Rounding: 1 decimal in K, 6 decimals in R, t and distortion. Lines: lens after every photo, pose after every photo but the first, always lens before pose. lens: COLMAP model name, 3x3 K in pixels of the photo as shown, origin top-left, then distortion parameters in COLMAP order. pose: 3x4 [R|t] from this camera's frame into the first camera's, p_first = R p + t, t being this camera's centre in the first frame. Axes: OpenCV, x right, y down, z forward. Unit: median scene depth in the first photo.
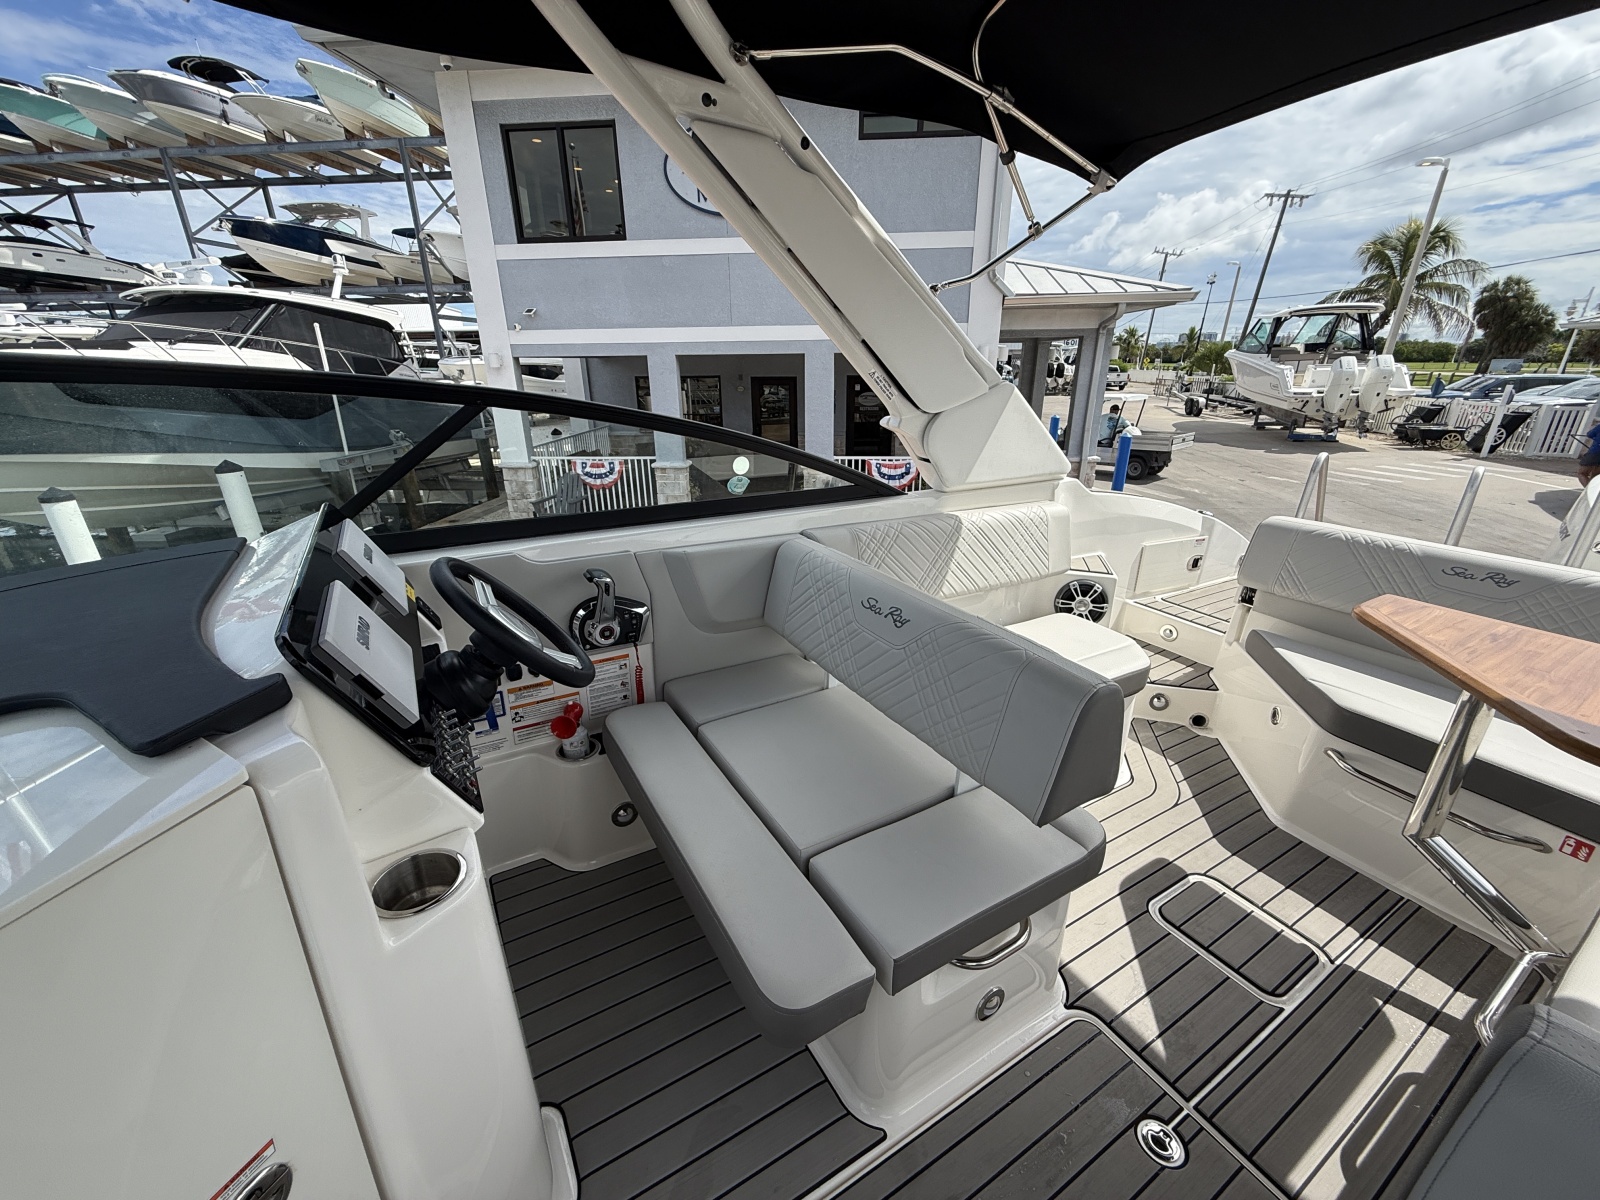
lens RADIAL K [[638.1, 0, 796.2], [0, 638.1, 602.2], [0, 0, 1]] dist [-0.000200, 0.000395]
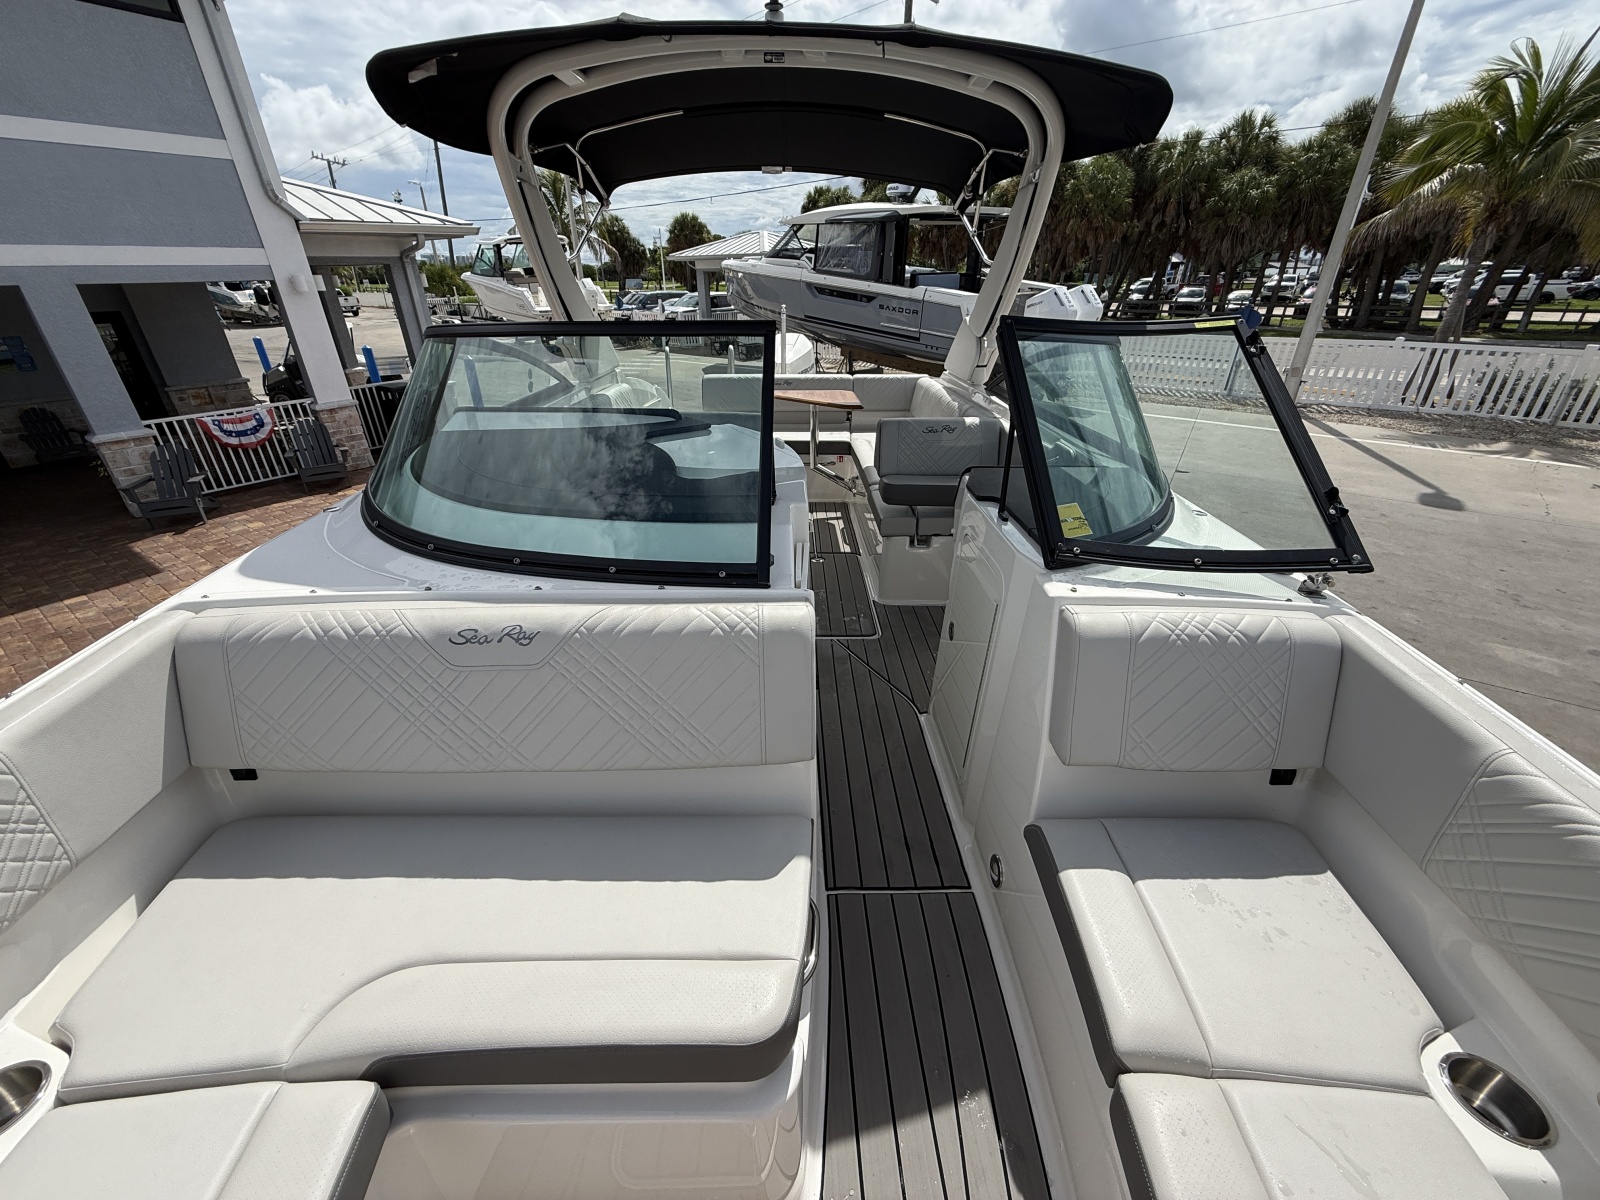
lens RADIAL K [[638.1, 0, 795.2], [0, 638.1, 602.8], [0, 0, 1]] dist [-0.000200, 0.000395]
pose [[0.506713, -0.394878, 0.766364, -0.245063], [0.312048, 0.912668, 0.263939, 0.020939], [-0.803659, 0.105401, 0.585681, -0.091094]]
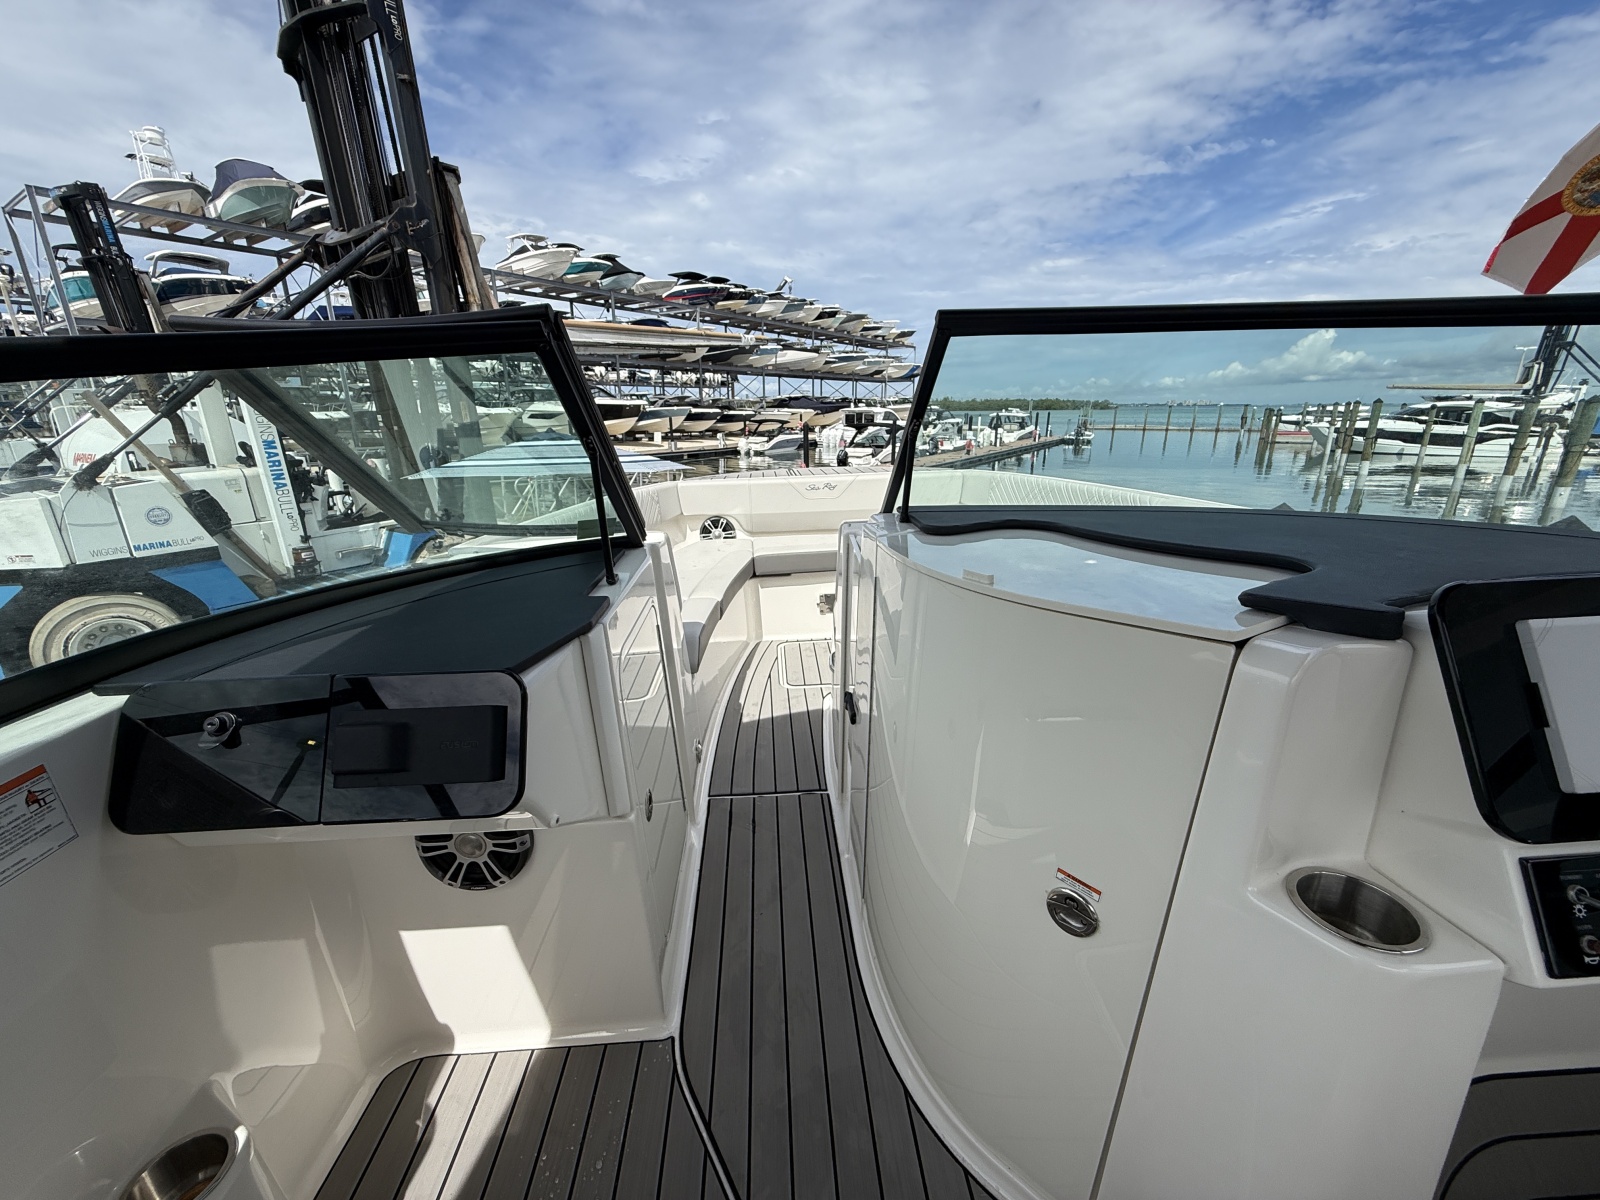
lens RADIAL K [[638.1, 0, 796.1], [0, 638.1, 602.9], [0, 0, 1]] dist [-0.000200, 0.000395]
pose [[-0.470053, 0.272504, -0.839519, 0.025826], [-0.299632, 0.845399, 0.442178, -0.002846], [0.830224, 0.459394, -0.315731, 0.040350]]
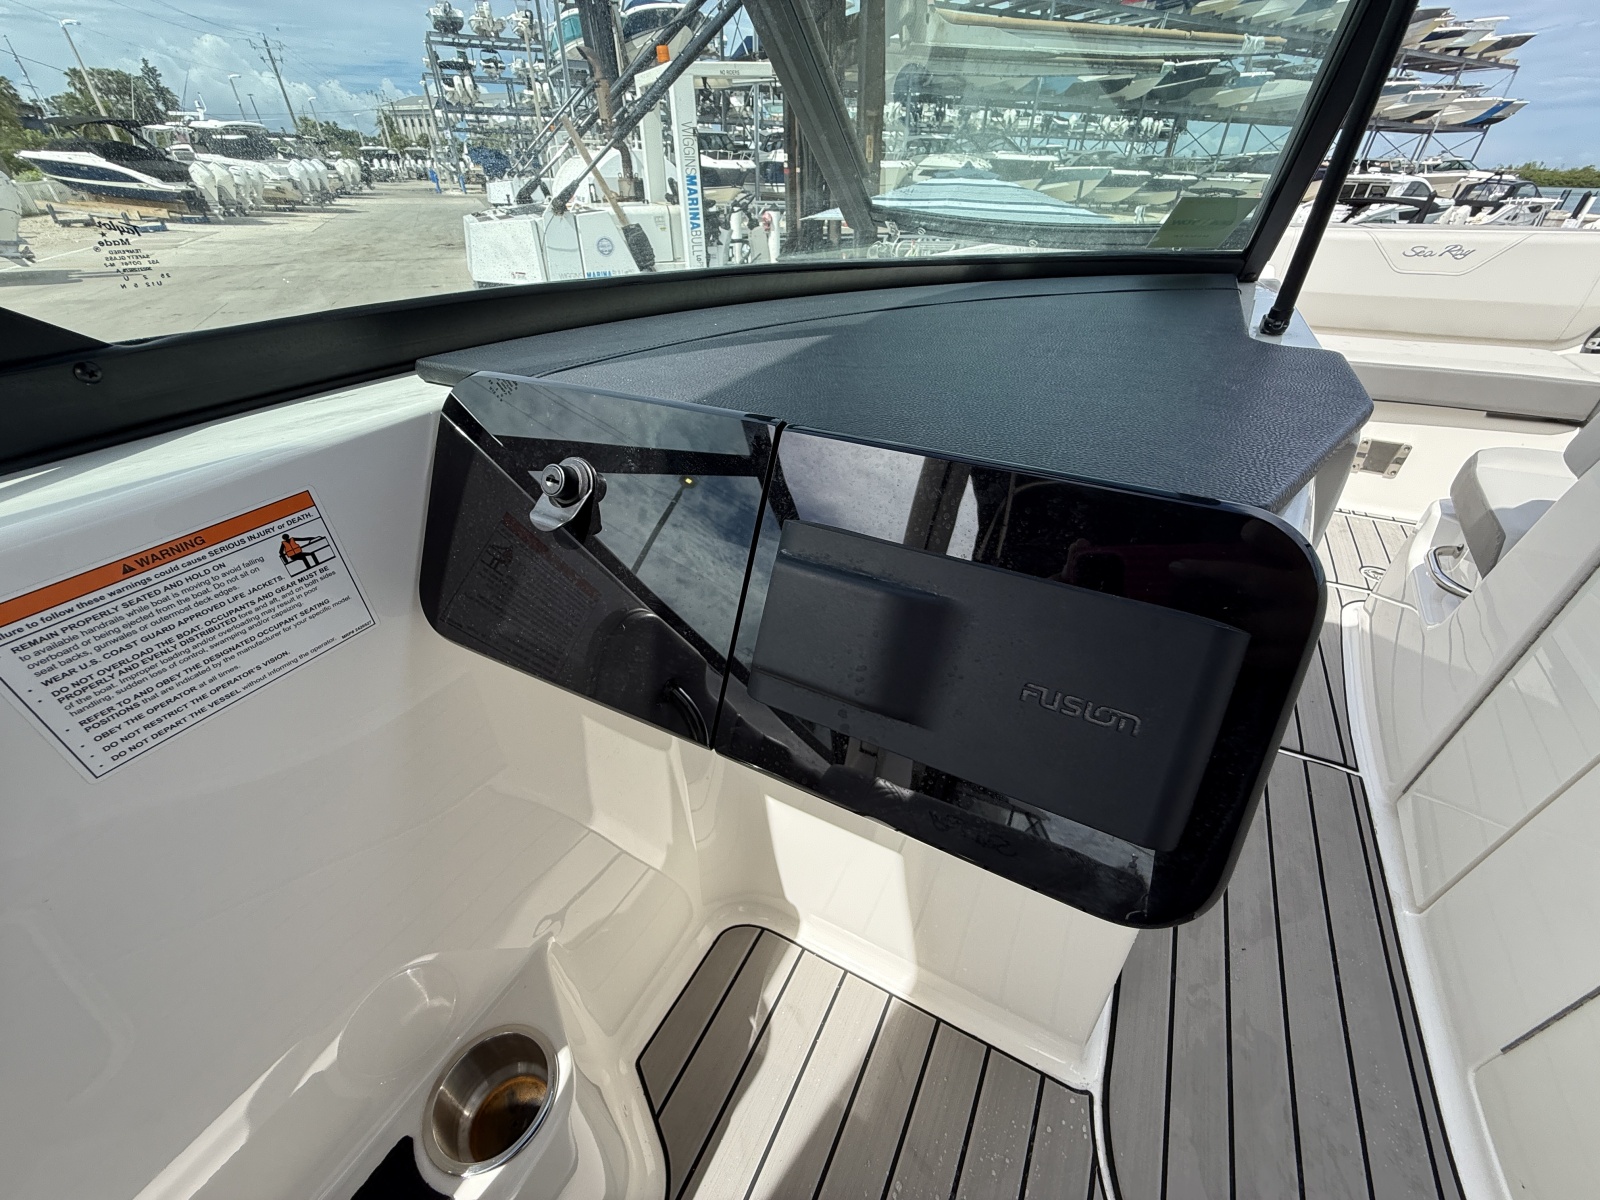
lens RADIAL K [[638.1, 0, 797.0], [0, 638.1, 605.0], [0, 0, 1]] dist [-0.000200, 0.000395]
pose [[-0.855063, 0.292051, -0.428456, 0.002470], [-0.188362, 0.594900, 0.781417, 0.041069], [0.483102, 0.748866, -0.453666, -0.010821]]
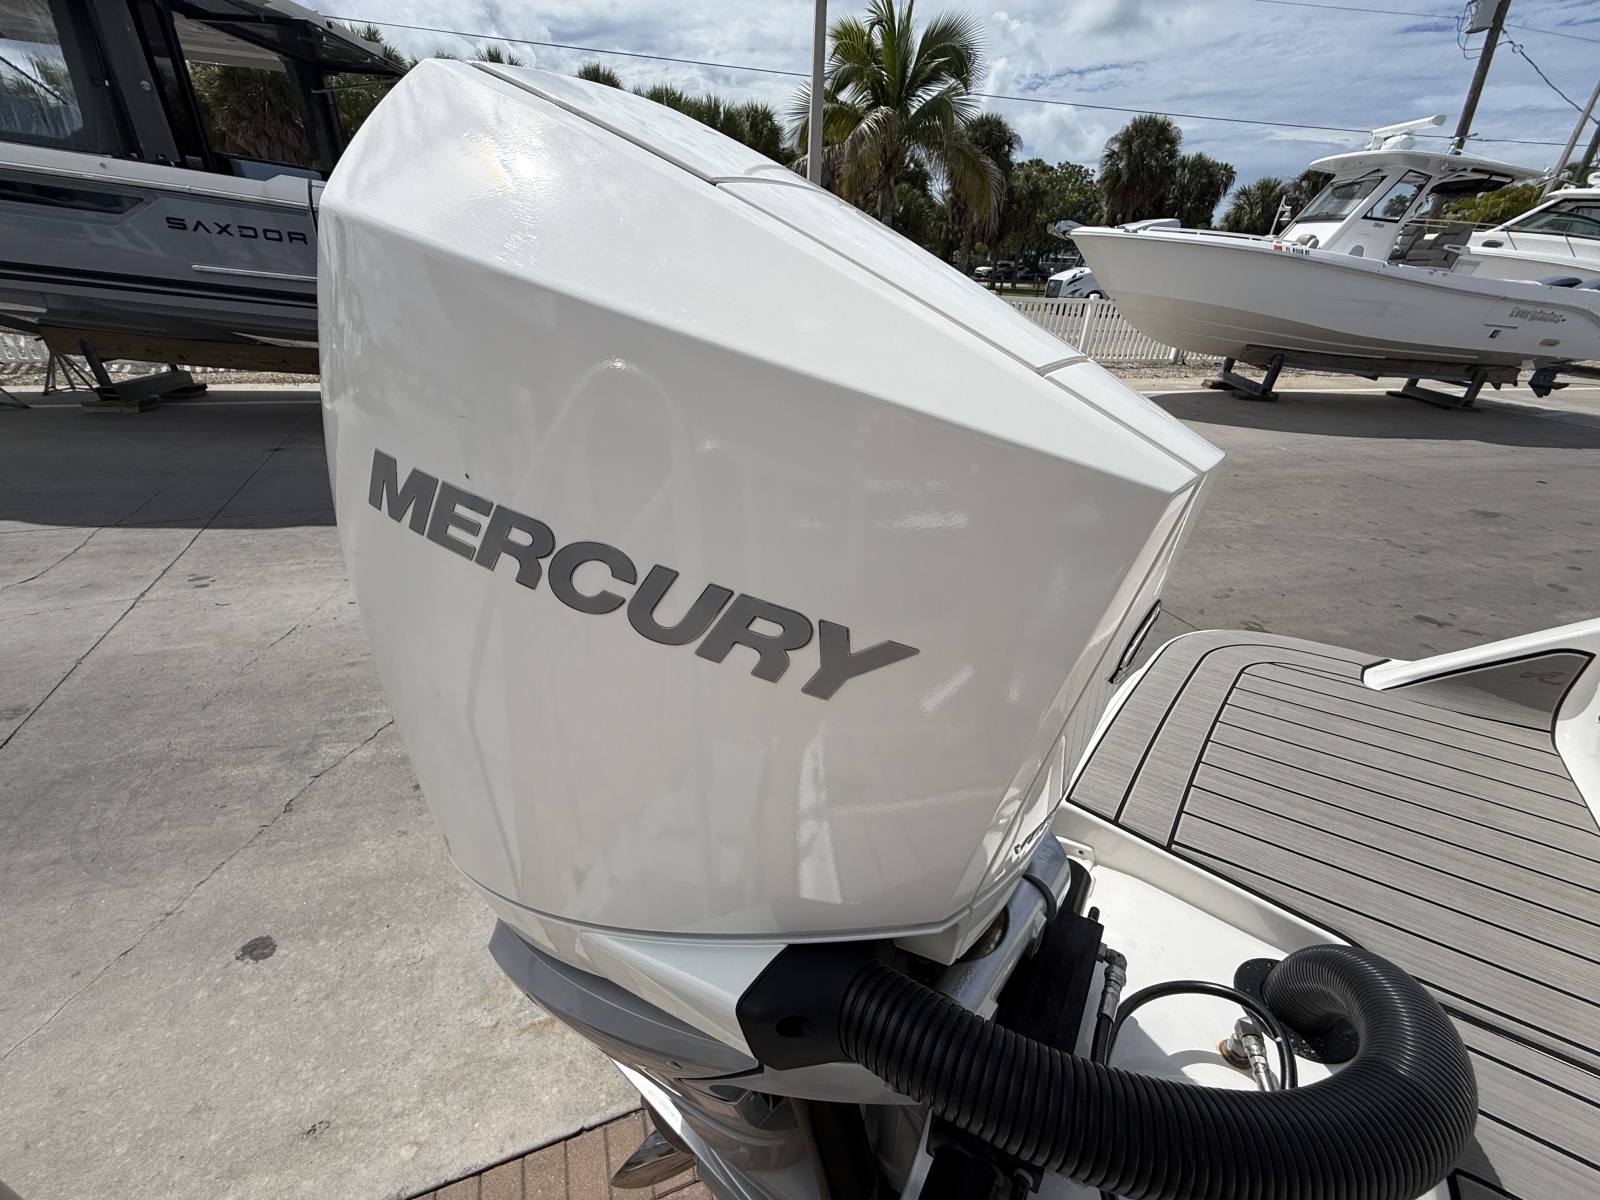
lens RADIAL K [[638.1, 0, 794.1], [0, 638.1, 596.9], [0, 0, 1]] dist [-0.000200, 0.000395]
pose [[-0.437426, -0.432932, 0.788180, 0.360148], [0.289095, 0.762252, 0.579133, -0.061455], [-0.851518, 0.481187, -0.208270, 0.327628]]
